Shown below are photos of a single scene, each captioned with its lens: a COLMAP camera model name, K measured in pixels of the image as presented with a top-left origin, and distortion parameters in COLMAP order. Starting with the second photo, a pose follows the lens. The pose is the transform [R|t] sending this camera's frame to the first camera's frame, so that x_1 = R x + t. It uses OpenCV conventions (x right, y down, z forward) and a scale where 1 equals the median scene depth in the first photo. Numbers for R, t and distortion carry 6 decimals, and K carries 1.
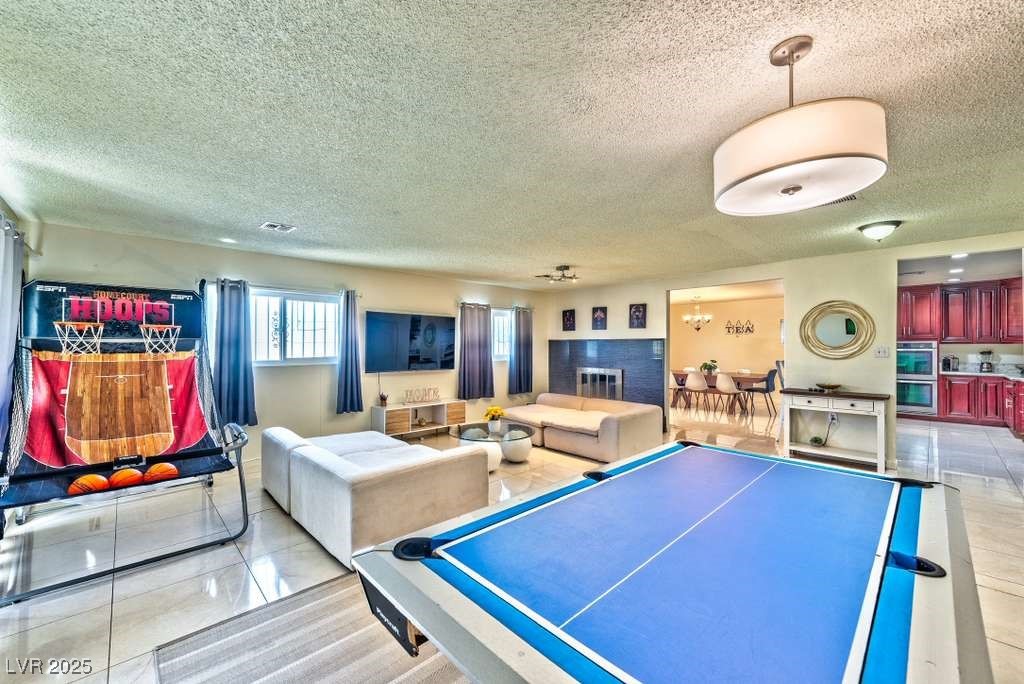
lens RADIAL K [[404.7, 0, 512.0], [0, 404.7, 342.0], [0, 0, 1]] dist [-0.000371, -0.000153]
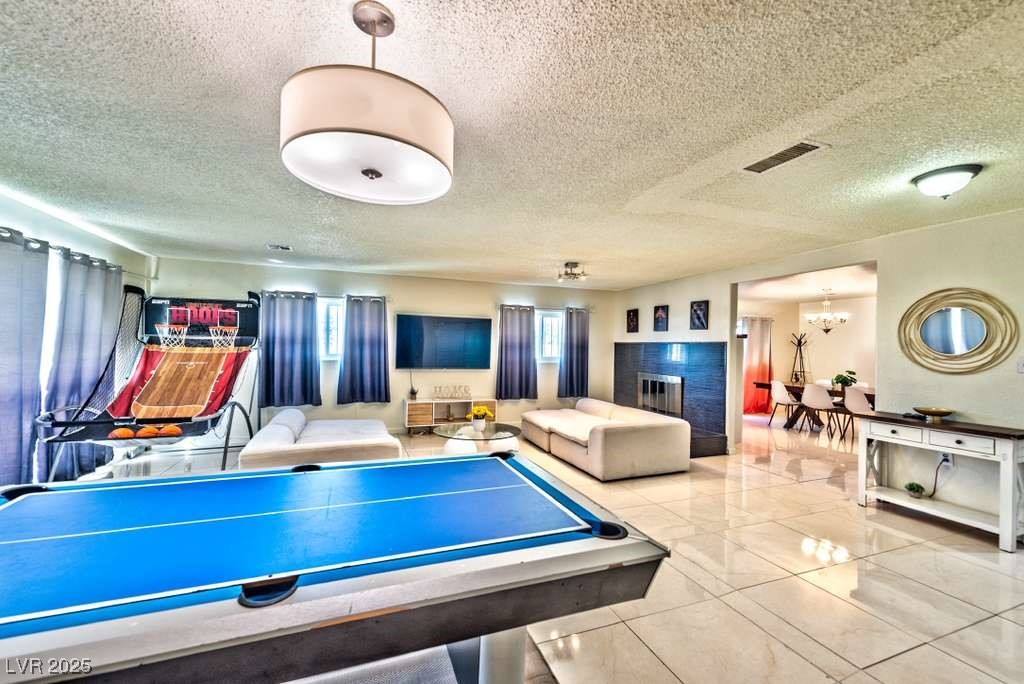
lens RADIAL K [[404.7, 0, 512.0], [0, 404.7, 342.0], [0, 0, 1]] dist [-0.000371, -0.000153]
pose [[0.924095, 0.011295, -0.381995, 0.352177], [-0.013425, 0.999906, -0.002913, 0.000327], [0.381926, 0.007820, 0.924160, 0.075542]]
